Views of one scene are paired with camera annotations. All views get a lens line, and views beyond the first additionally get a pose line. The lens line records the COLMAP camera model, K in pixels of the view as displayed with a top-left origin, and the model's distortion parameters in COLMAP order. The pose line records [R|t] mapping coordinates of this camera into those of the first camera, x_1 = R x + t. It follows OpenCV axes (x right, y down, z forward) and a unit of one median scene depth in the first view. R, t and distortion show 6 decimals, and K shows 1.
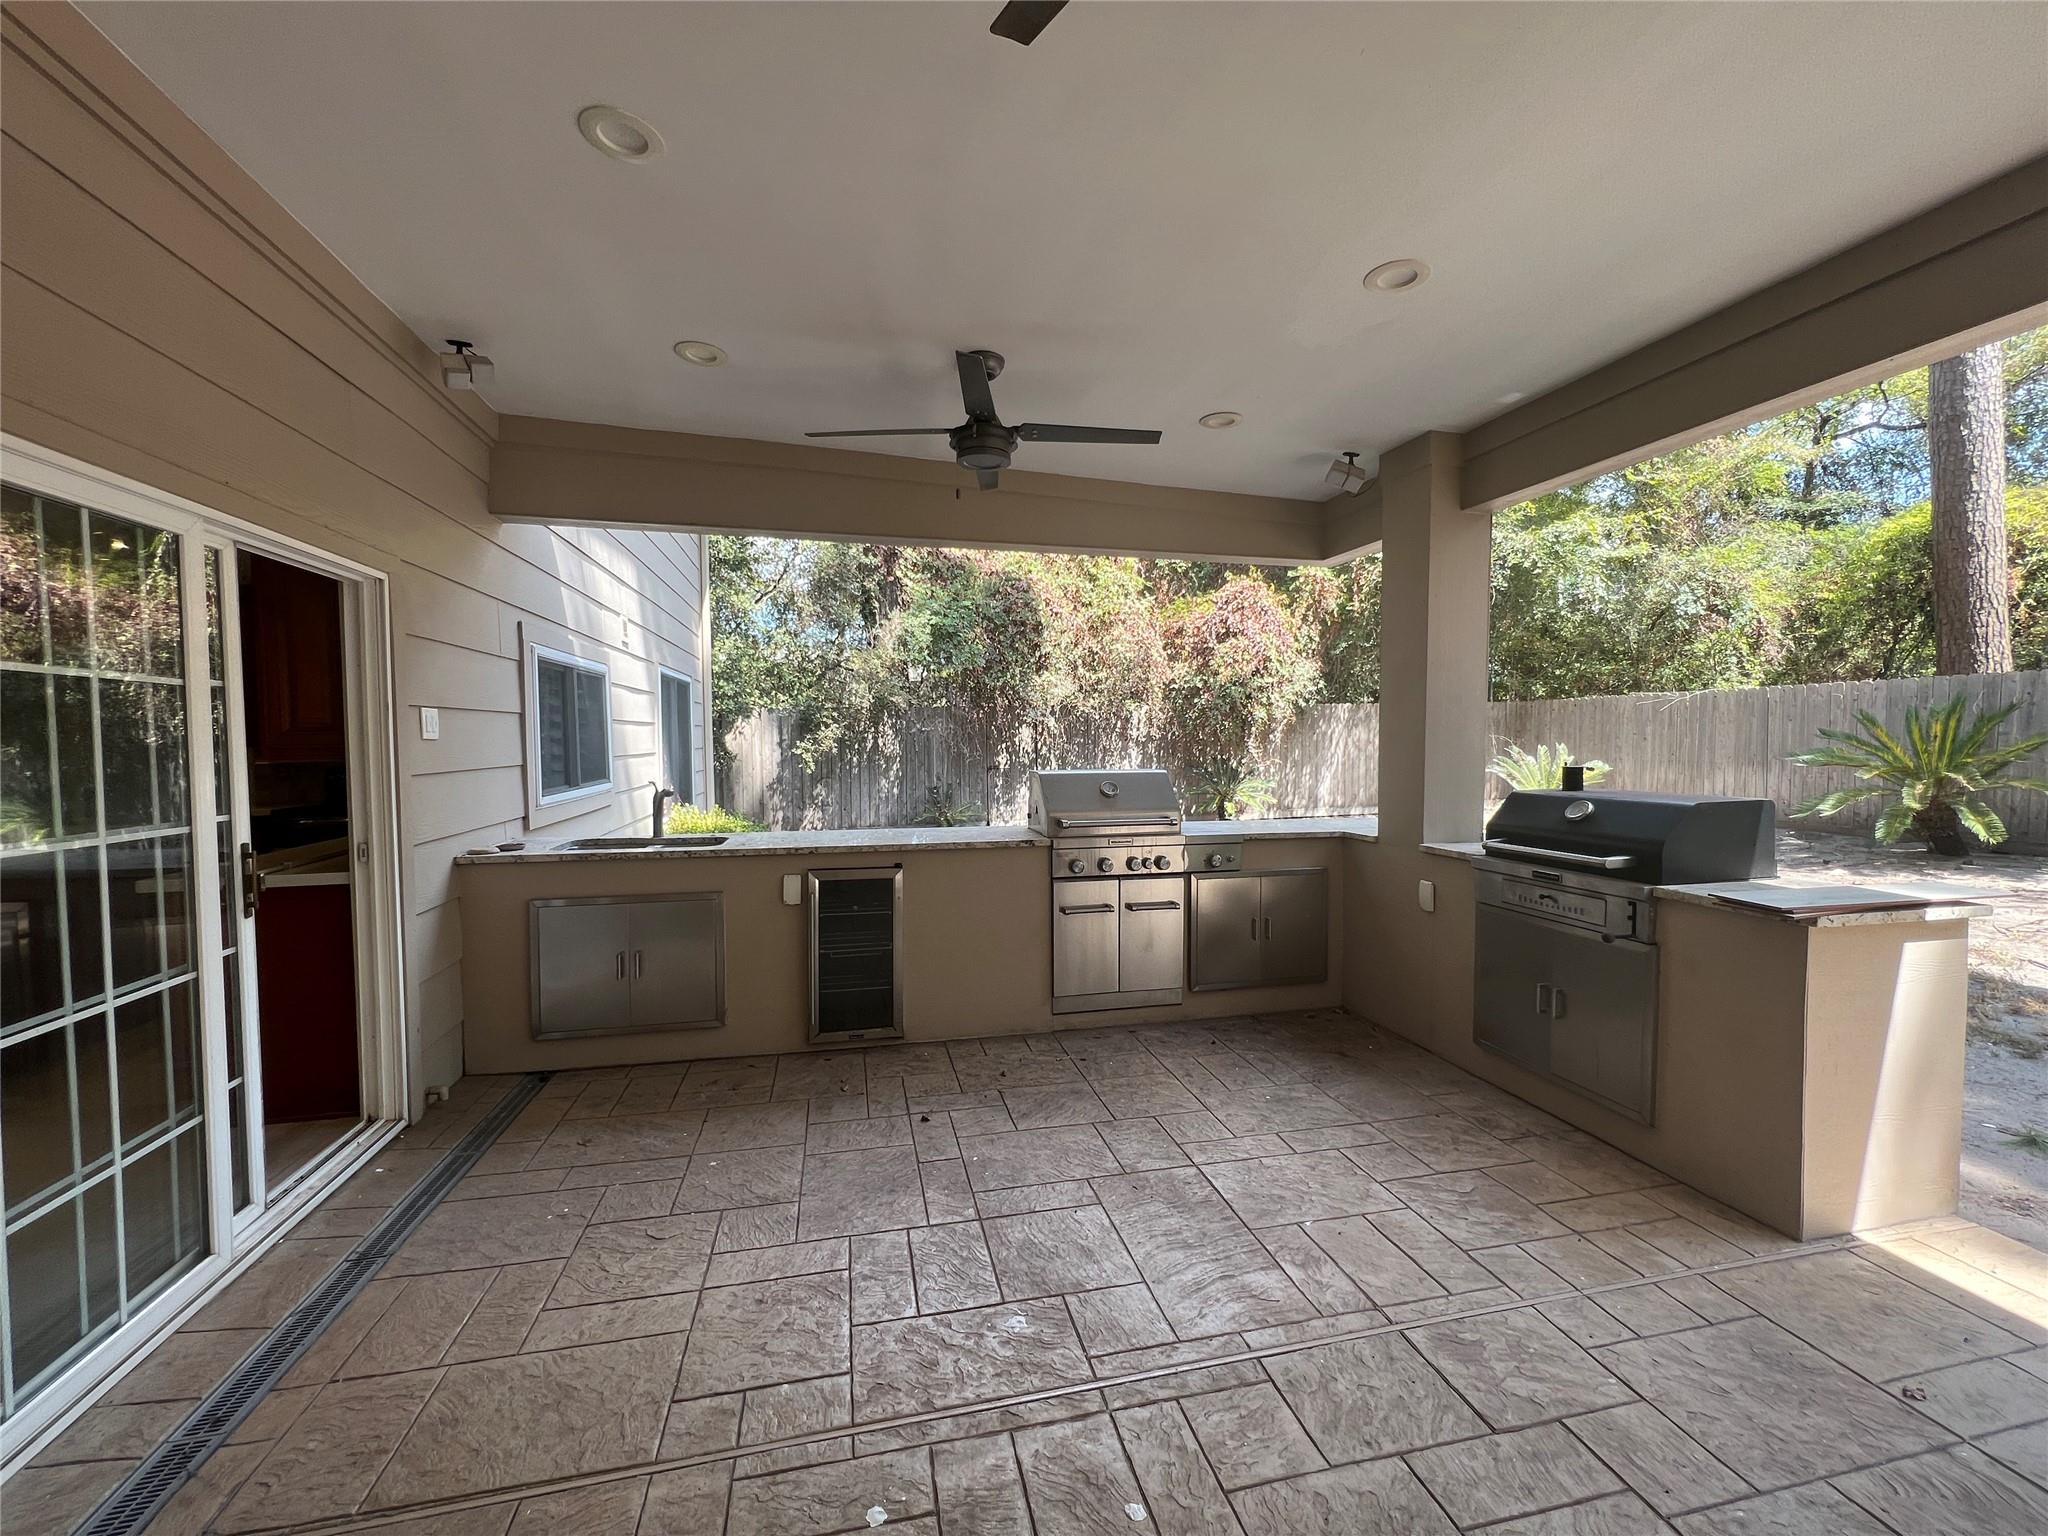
lens RADIAL K [[821.6, 0, 1025.8], [0, 821.6, 767.0], [0, 0, 1]] dist [0.000000, -0.000066]
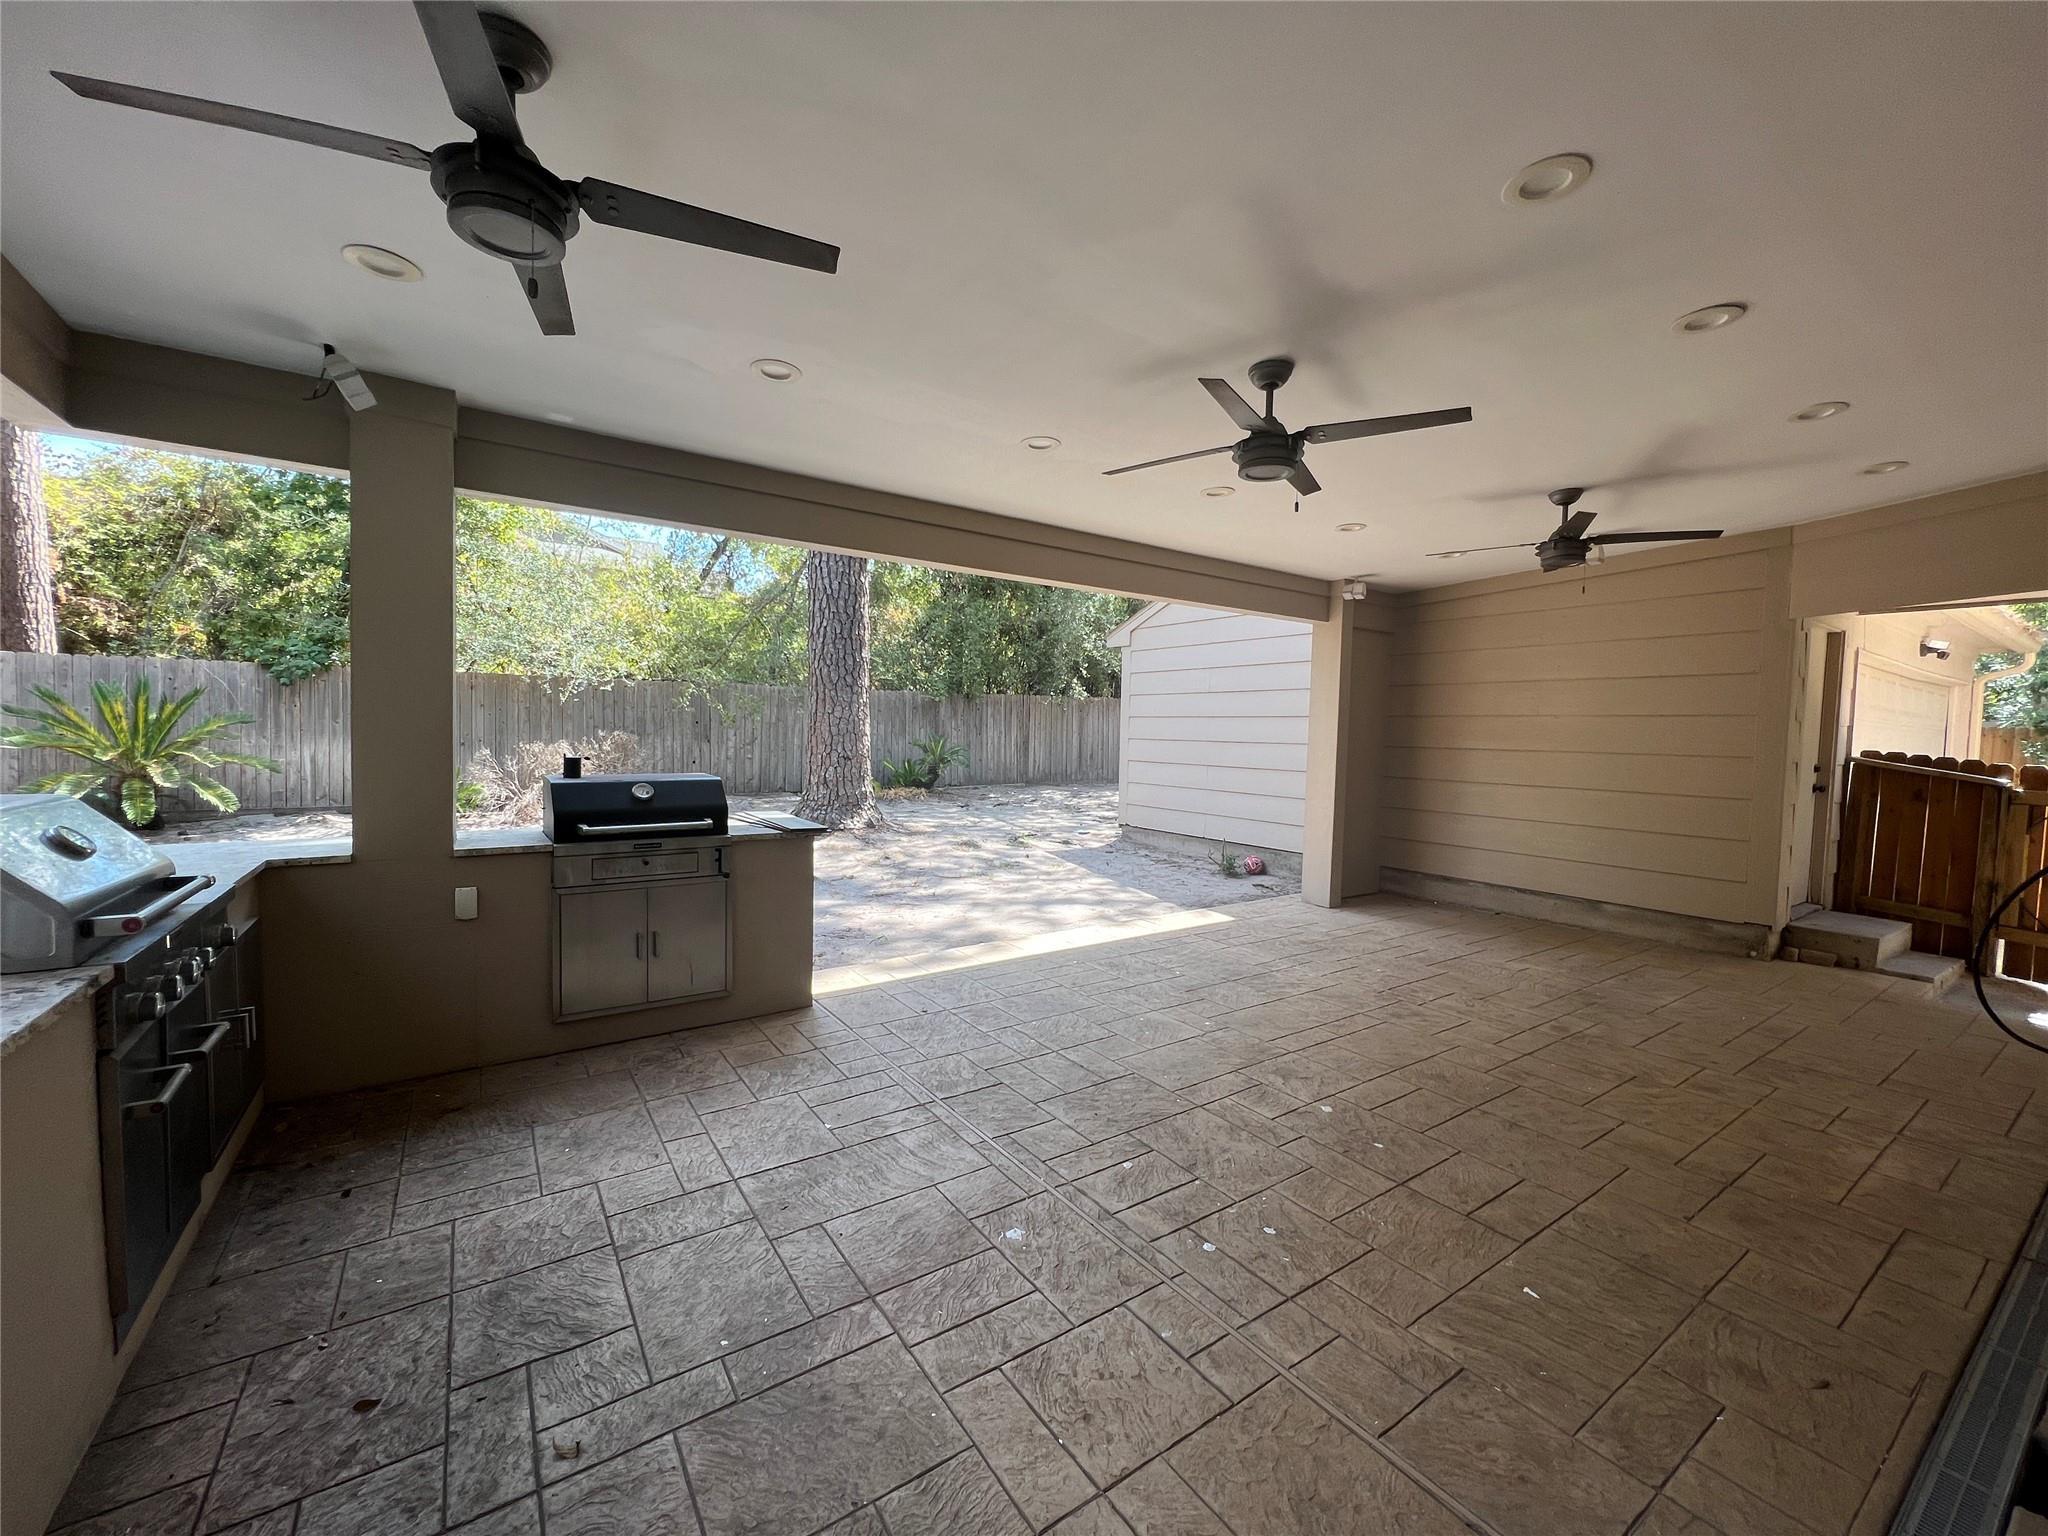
lens RADIAL K [[821.6, 0, 1024.6], [0, 821.6, 772.8], [0, 0, 1]] dist [0.000000, -0.000066]
pose [[-0.367427, -0.051301, 0.928636, -0.786619], [0.010080, 0.998199, 0.059133, -0.049606], [-0.929998, 0.031088, -0.366248, 1.006064]]
